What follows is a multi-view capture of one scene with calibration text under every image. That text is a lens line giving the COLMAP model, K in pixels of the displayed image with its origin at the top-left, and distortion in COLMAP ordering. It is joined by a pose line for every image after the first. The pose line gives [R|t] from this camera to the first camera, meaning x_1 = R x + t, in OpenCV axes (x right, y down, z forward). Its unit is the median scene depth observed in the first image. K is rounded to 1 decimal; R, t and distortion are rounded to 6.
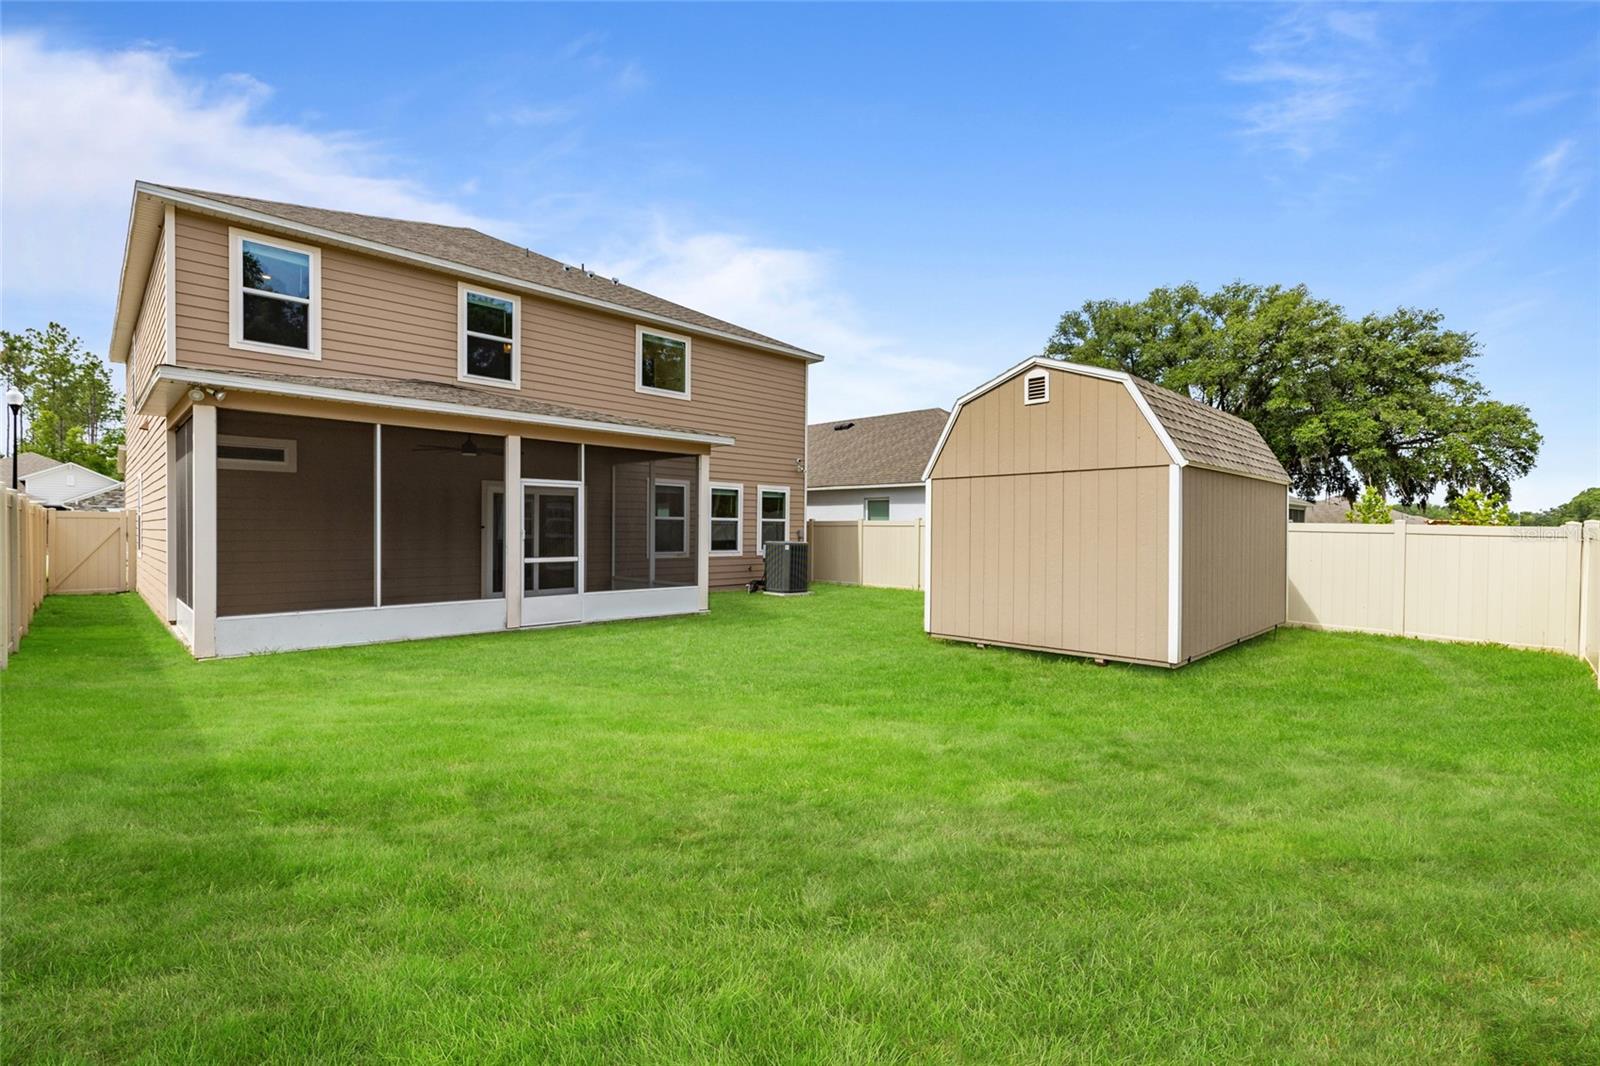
lens RADIAL K [[719.9, 0, 804.5], [0, 719.9, 529.4], [0, 0, 1]] dist [0.012284, -0.005597]
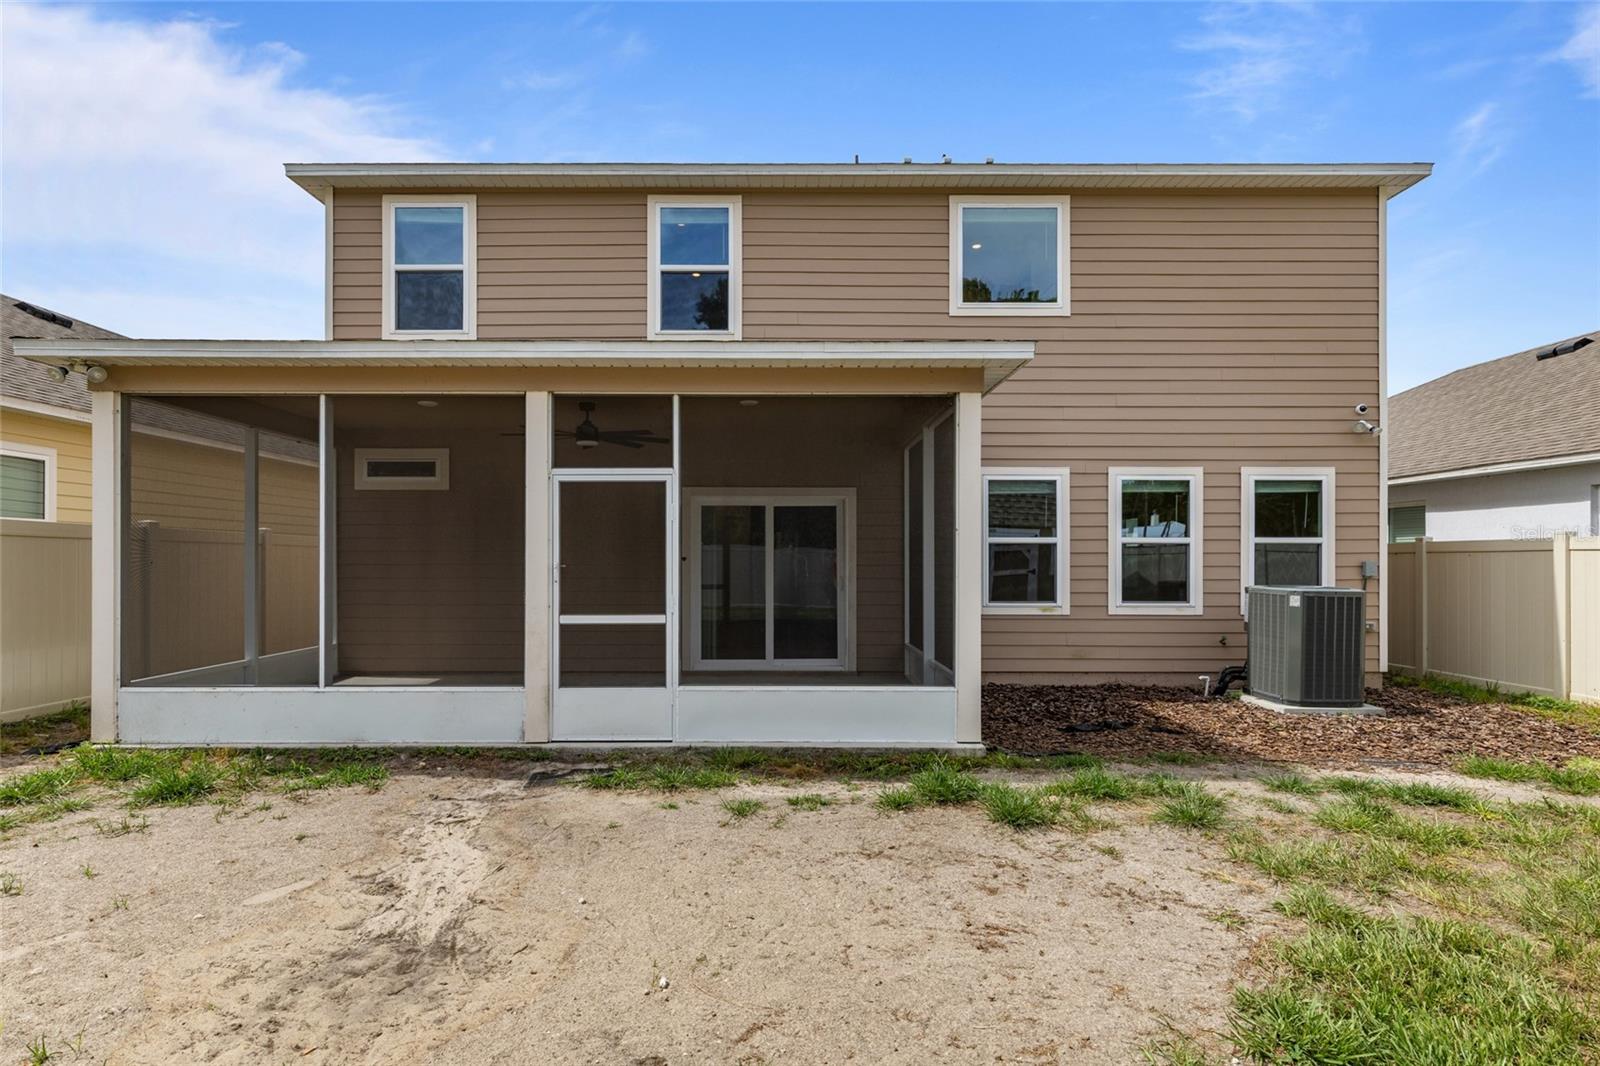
lens RADIAL K [[770.5, 0, 798.0], [0, 770.5, 549.9], [0, 0, 1]] dist [-0.001217, -0.000395]
pose [[0.706563, -0.014954, -0.707492, 0.140205], [0.003921, 0.999844, -0.017217, 0.001210], [0.707640, 0.009391, 0.706511, 0.673303]]
